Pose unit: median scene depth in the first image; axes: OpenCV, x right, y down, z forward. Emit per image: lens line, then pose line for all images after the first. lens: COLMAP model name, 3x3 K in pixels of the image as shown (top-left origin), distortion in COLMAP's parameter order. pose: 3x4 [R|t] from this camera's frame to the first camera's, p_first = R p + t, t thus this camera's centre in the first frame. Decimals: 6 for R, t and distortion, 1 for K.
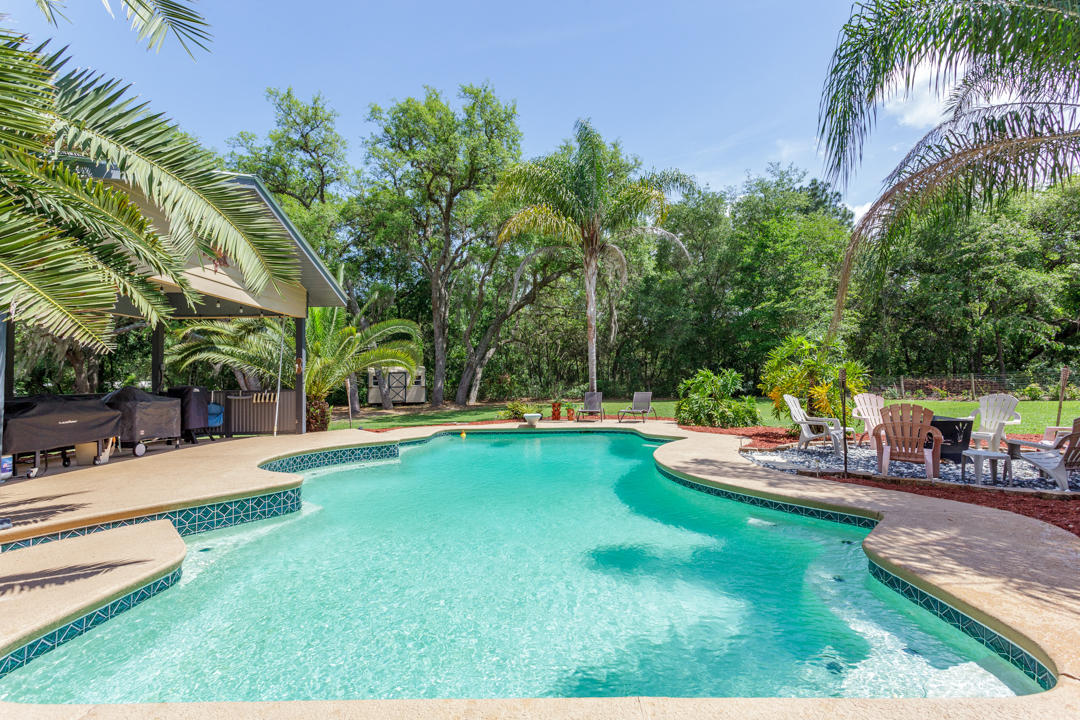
lens RADIAL K [[525.0, 0, 539.1], [0, 525.0, 354.9], [0, 0, 1]] dist [0.003920, 0.000714]
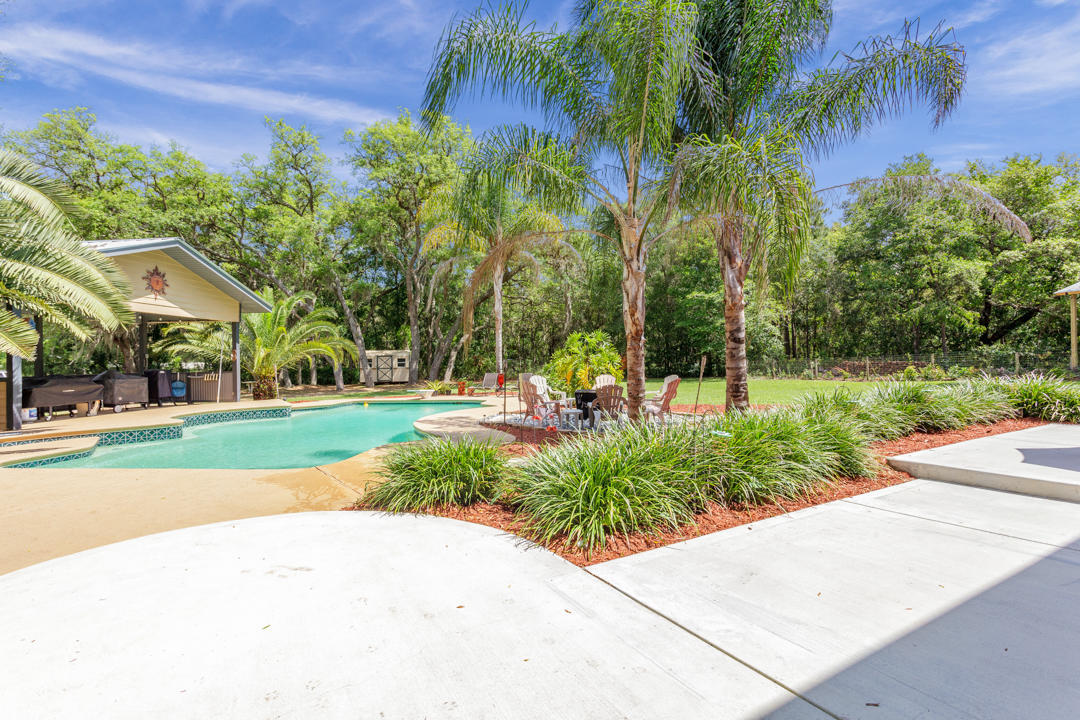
lens RADIAL K [[521.4, 0, 540.0], [0, 521.4, 360.0], [0, 0, 1]] dist [-0.003390, -0.000952]
pose [[0.997045, -0.000442, -0.076820, 0.439010], [0.004059, 0.998890, 0.046933, -0.026765], [0.076714, -0.047106, 0.995940, -0.325539]]
